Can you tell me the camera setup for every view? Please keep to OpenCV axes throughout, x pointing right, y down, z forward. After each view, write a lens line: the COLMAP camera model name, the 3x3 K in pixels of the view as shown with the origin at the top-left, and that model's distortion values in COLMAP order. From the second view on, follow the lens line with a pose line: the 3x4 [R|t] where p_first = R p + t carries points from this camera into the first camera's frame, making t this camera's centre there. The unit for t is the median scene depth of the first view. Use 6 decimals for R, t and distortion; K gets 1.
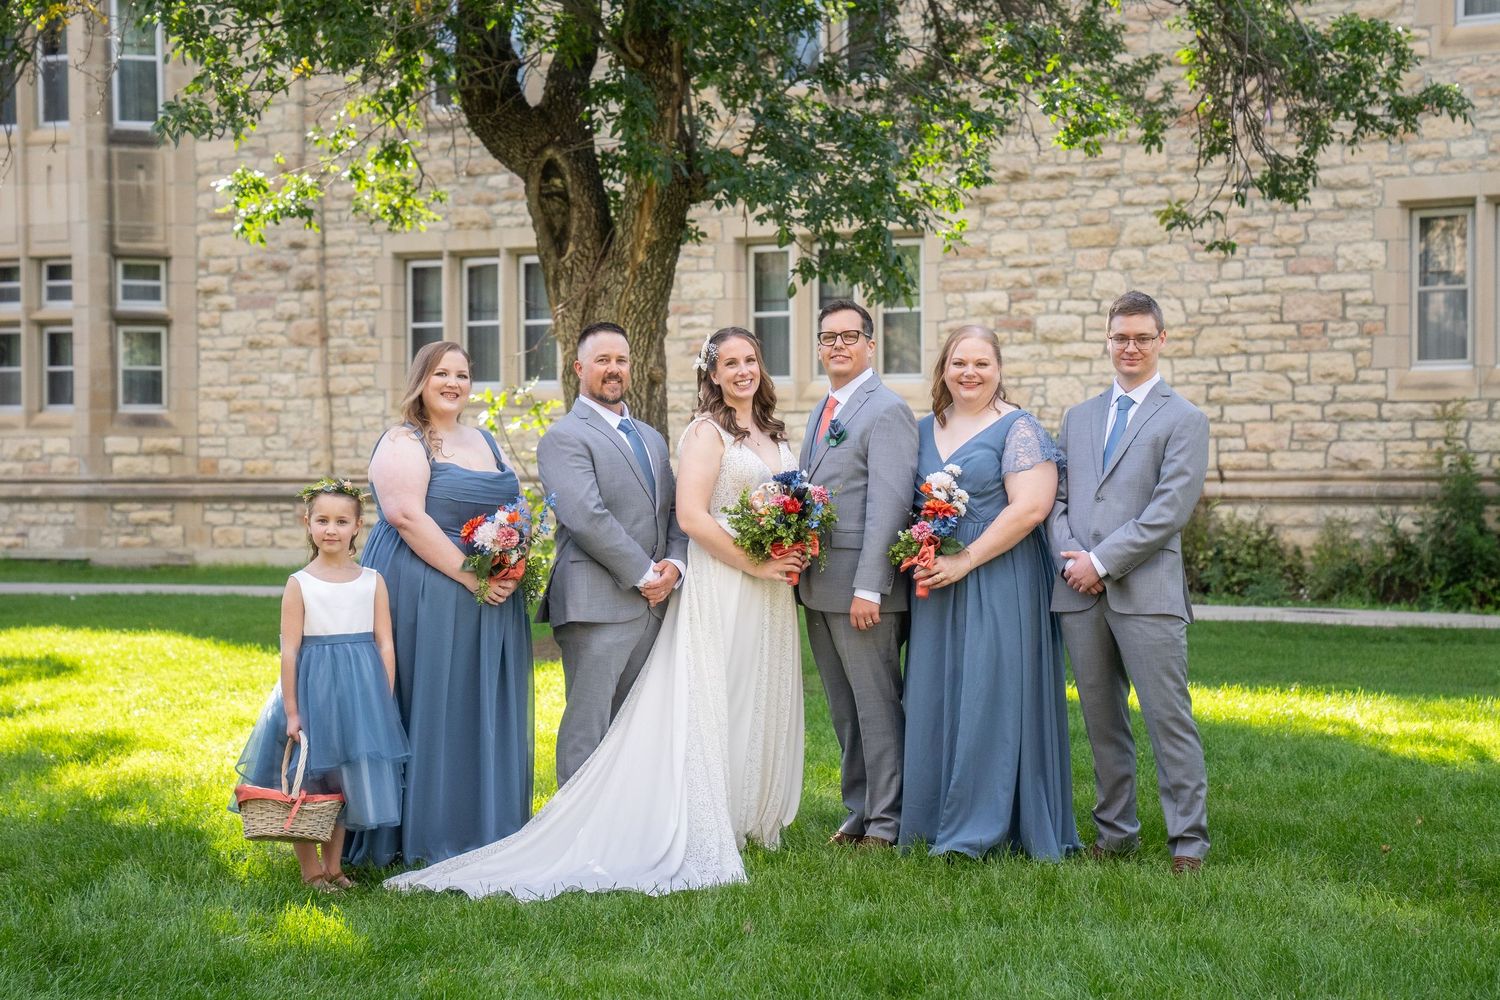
lens RADIAL K [[2607.0, 0, 750.0], [0, 2607.0, 500.0], [0, 0, 1]] dist [0.208241, -0.090657]
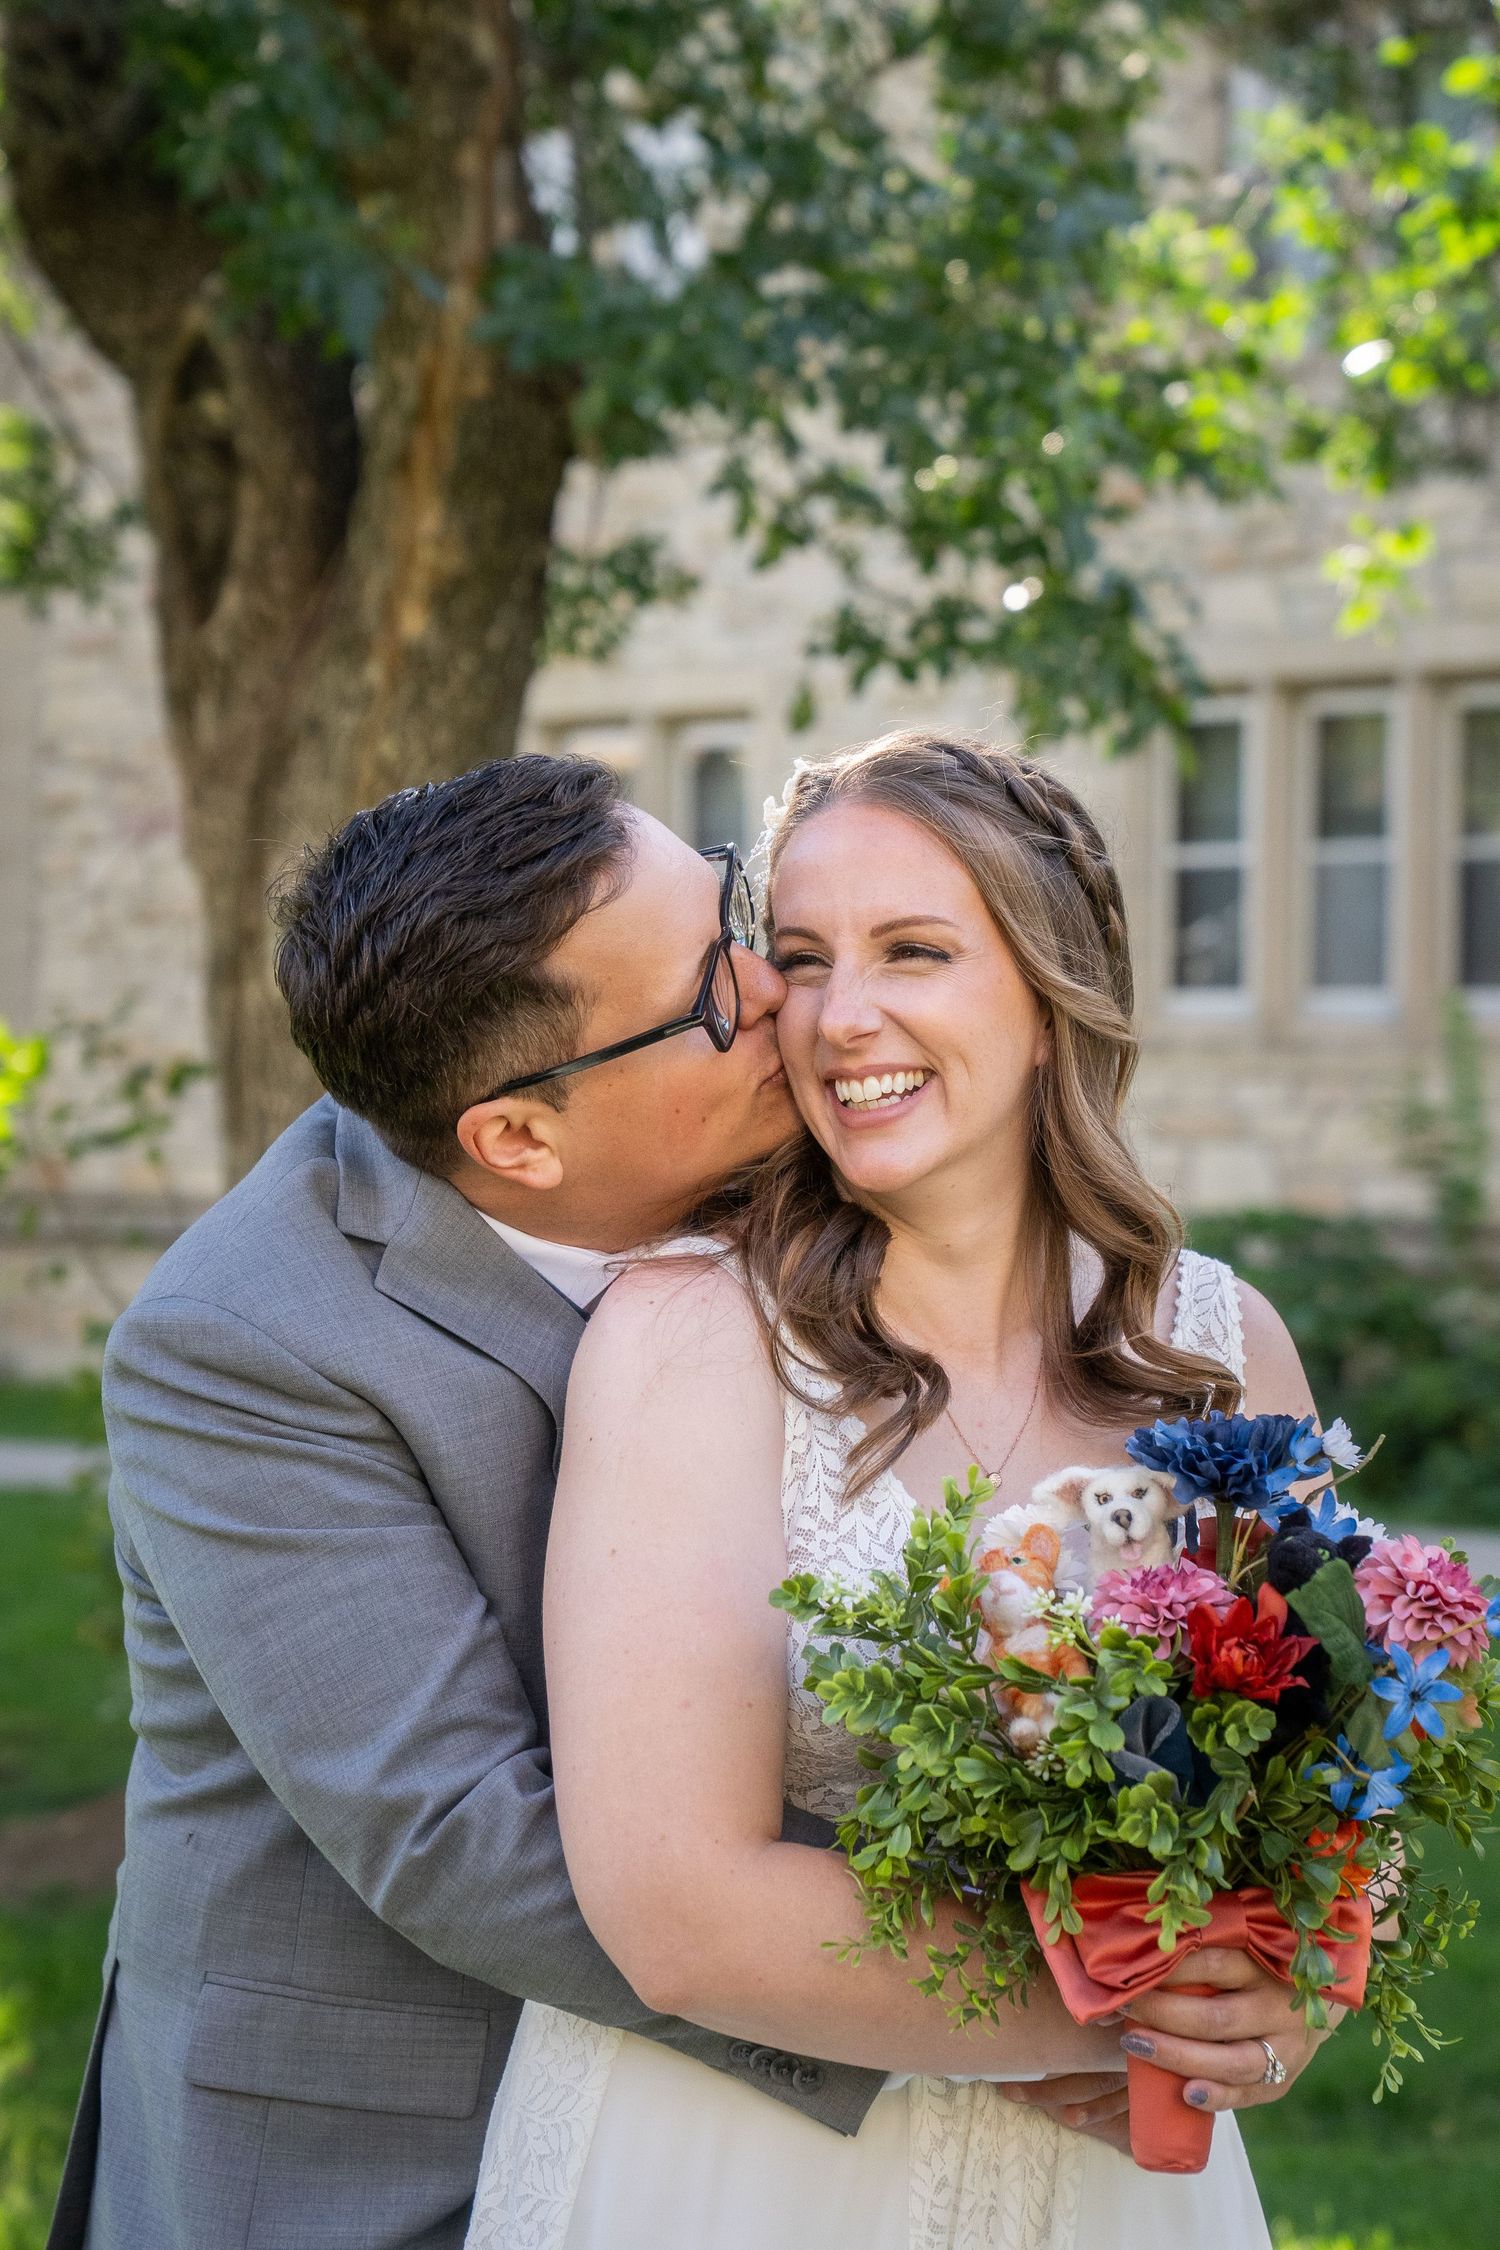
lens RADIAL K [[4536.6, 0, 750.0], [0, 4536.6, 1125.0], [0, 0, 1]] dist [0.213959, -0.040762]
pose [[0.990547, 0.016883, -0.136128, 0.042957], [-0.019248, 0.999685, -0.016080, -0.012544], [0.135814, 0.018548, 0.990561, 0.248723]]
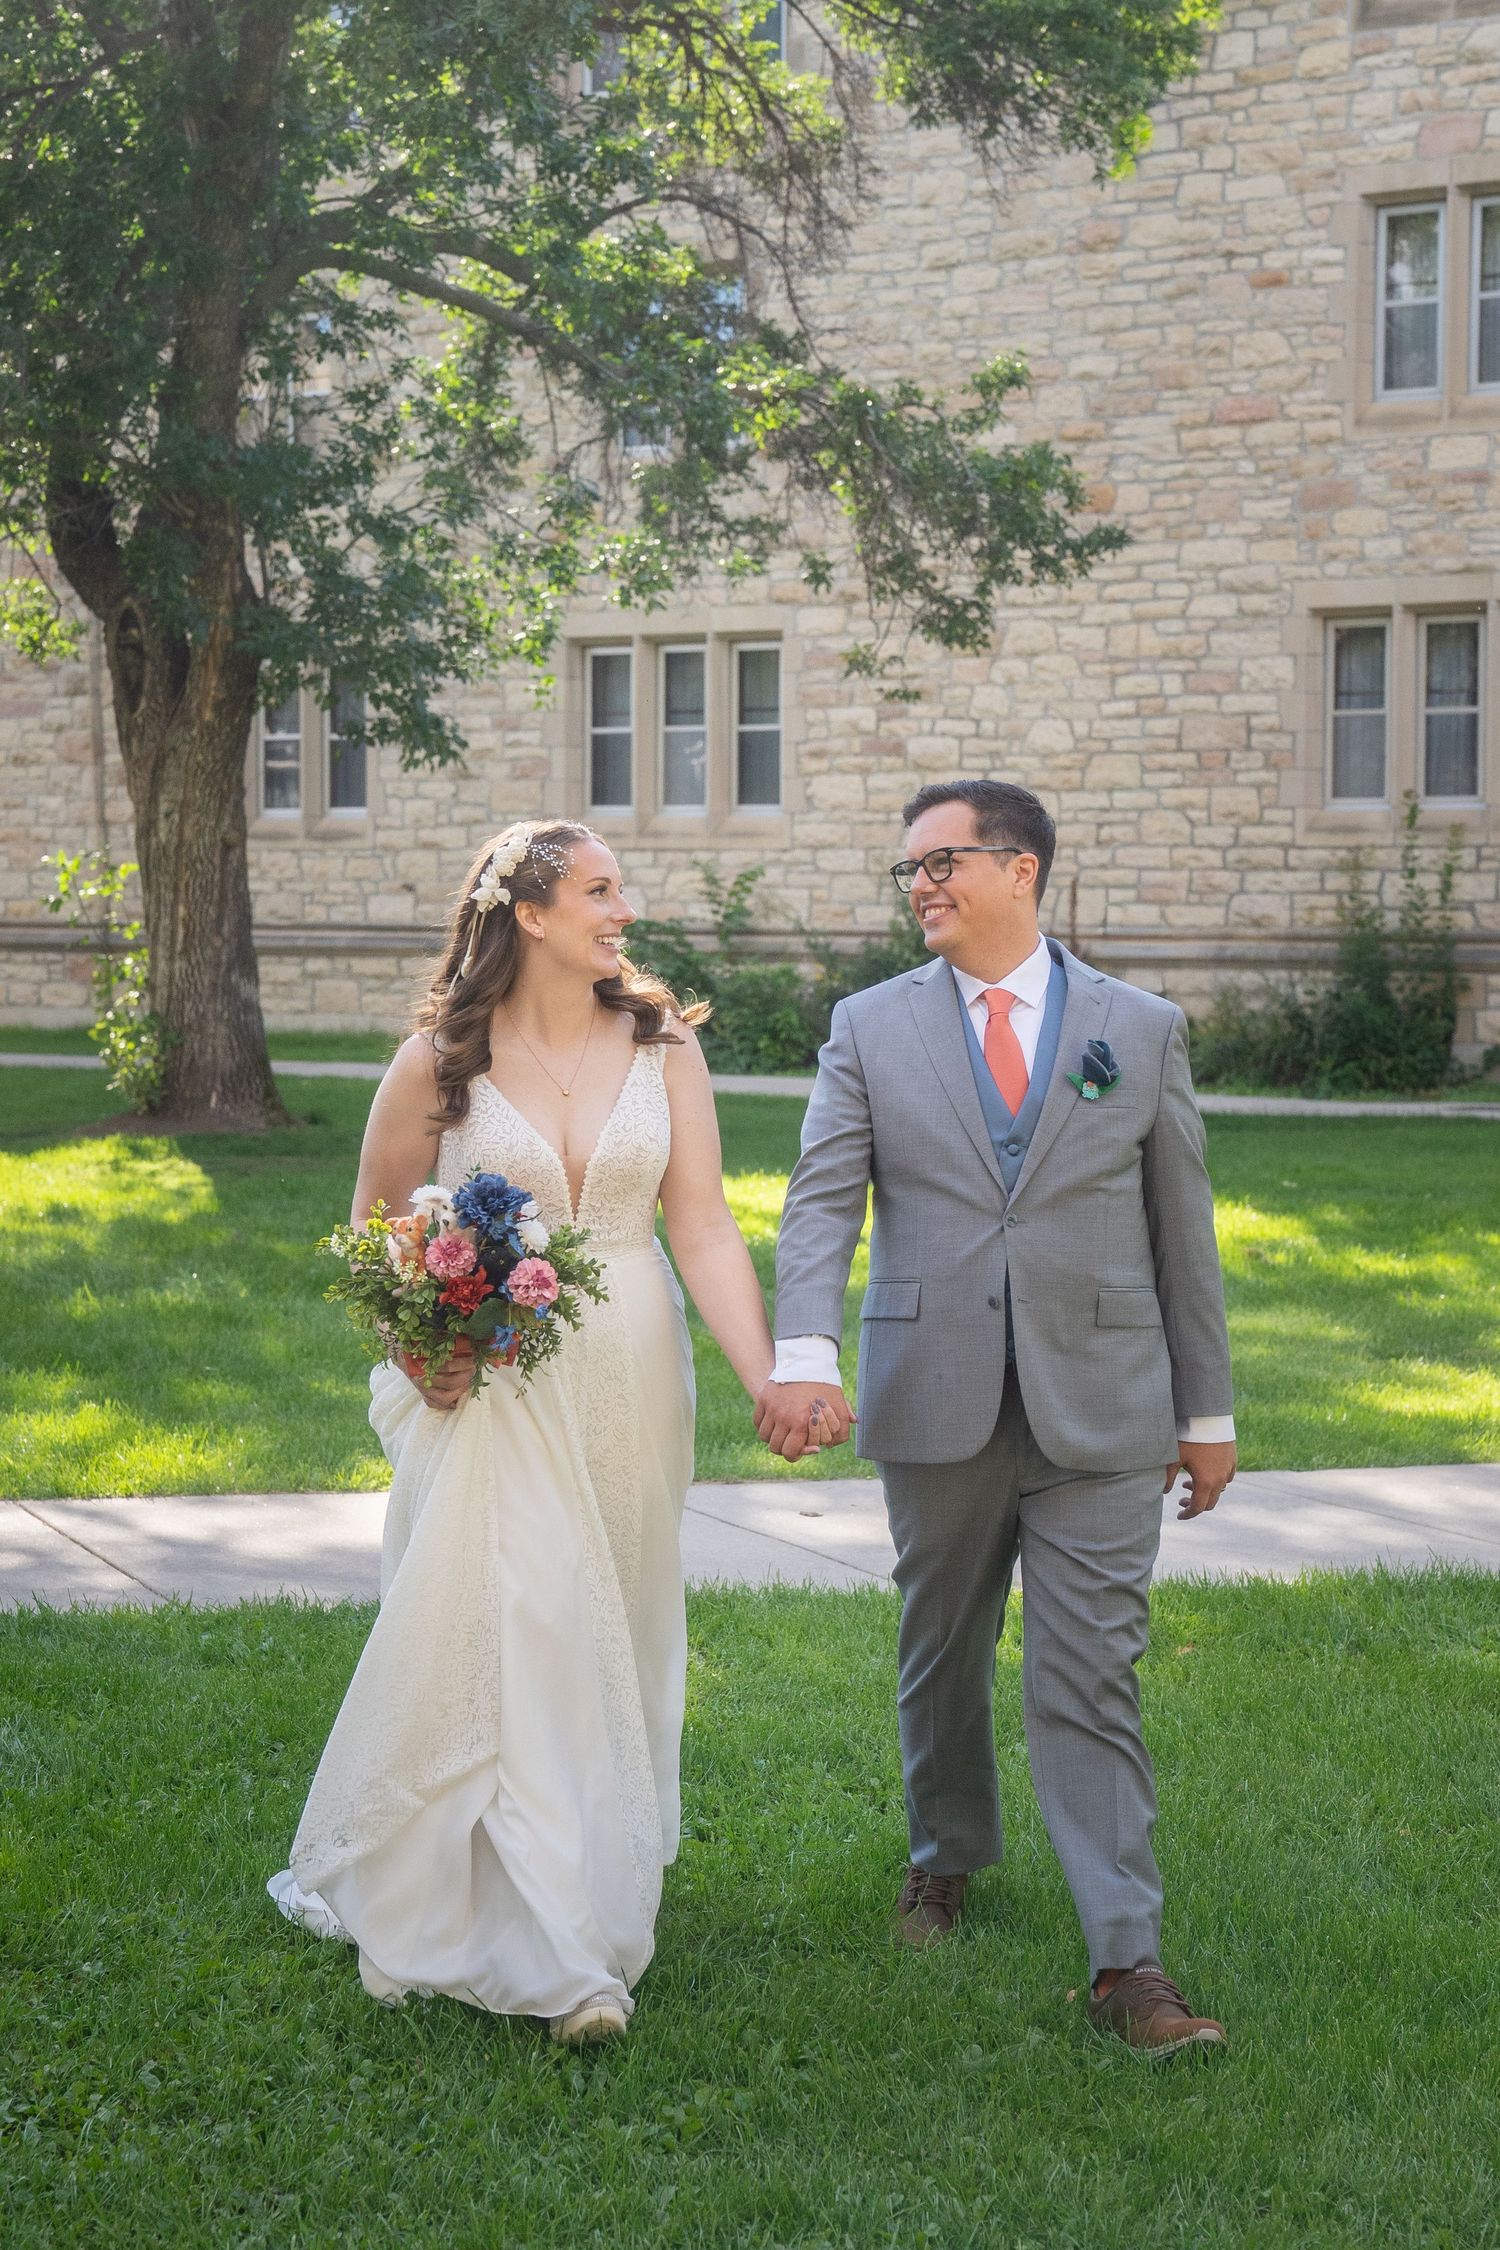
lens RADIAL K [[3629.1, 0, 676.7], [0, 3629.1, 1090.6], [0, 0, 1]] dist [0.031840, 0.232384]
pose [[0.997985, 0.010112, -0.062633, 0.117593], [-0.007385, 0.999021, 0.043619, -0.008729], [0.063013, -0.043069, 0.997083, -0.171791]]
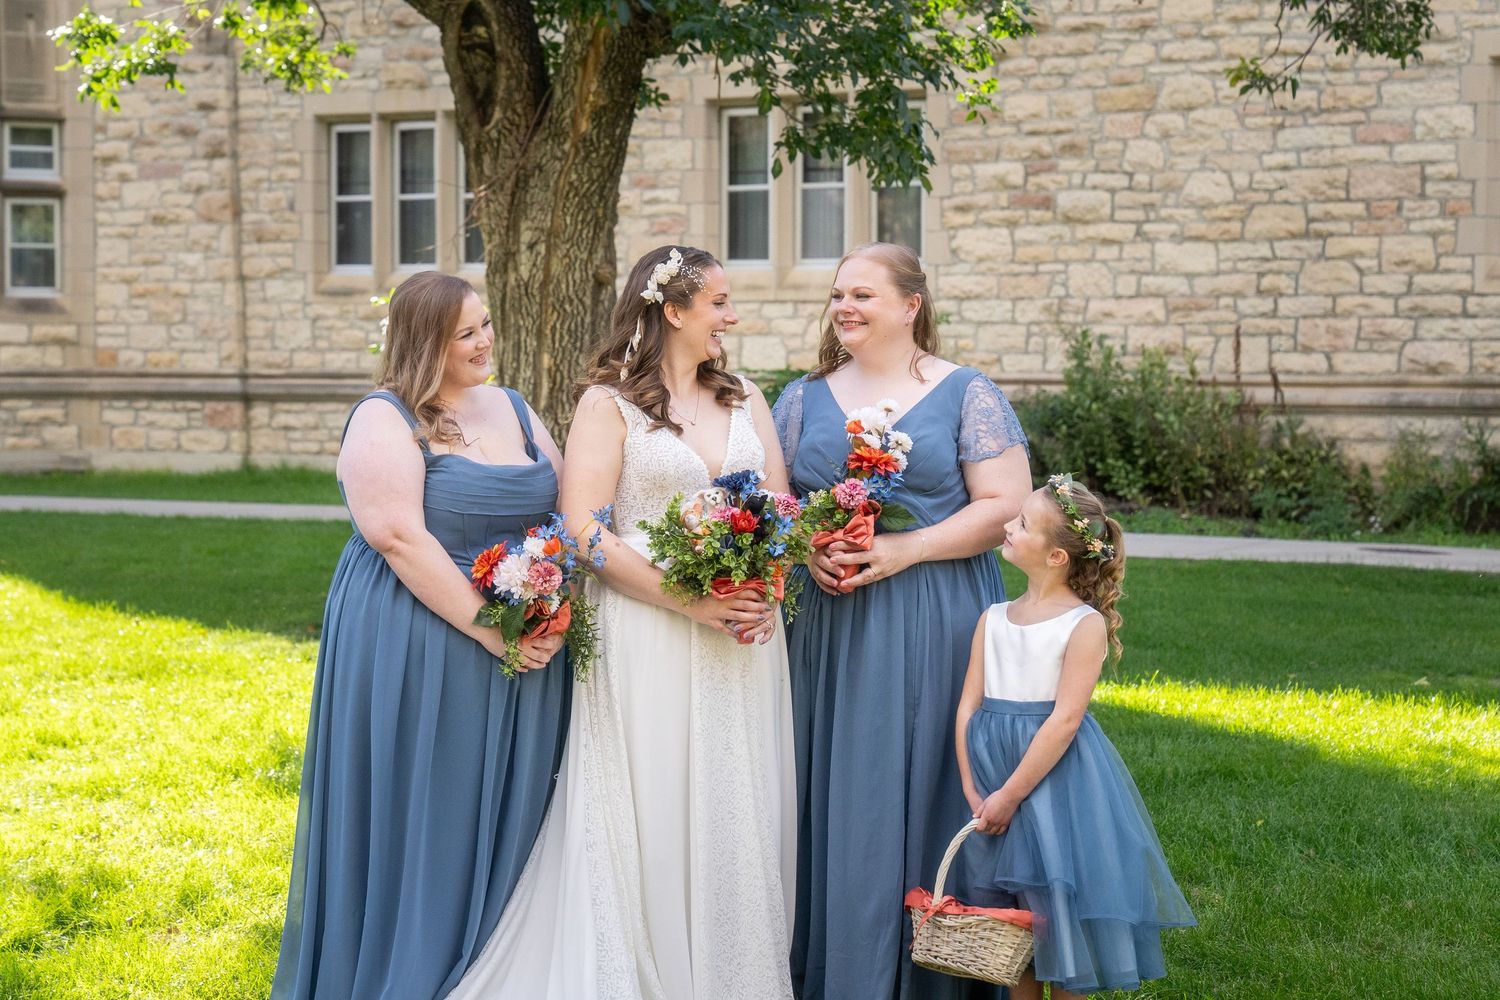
lens RADIAL K [[2786.3, 0, 668.8], [0, 2786.3, 432.5], [0, 0, 1]] dist [0.141552, 0.258806]
pose [[0.999803, 0.005032, -0.019195, 0.000232], [-0.004656, 0.999797, 0.019585, -0.009346], [0.019290, -0.019491, 0.999624, 0.085439]]
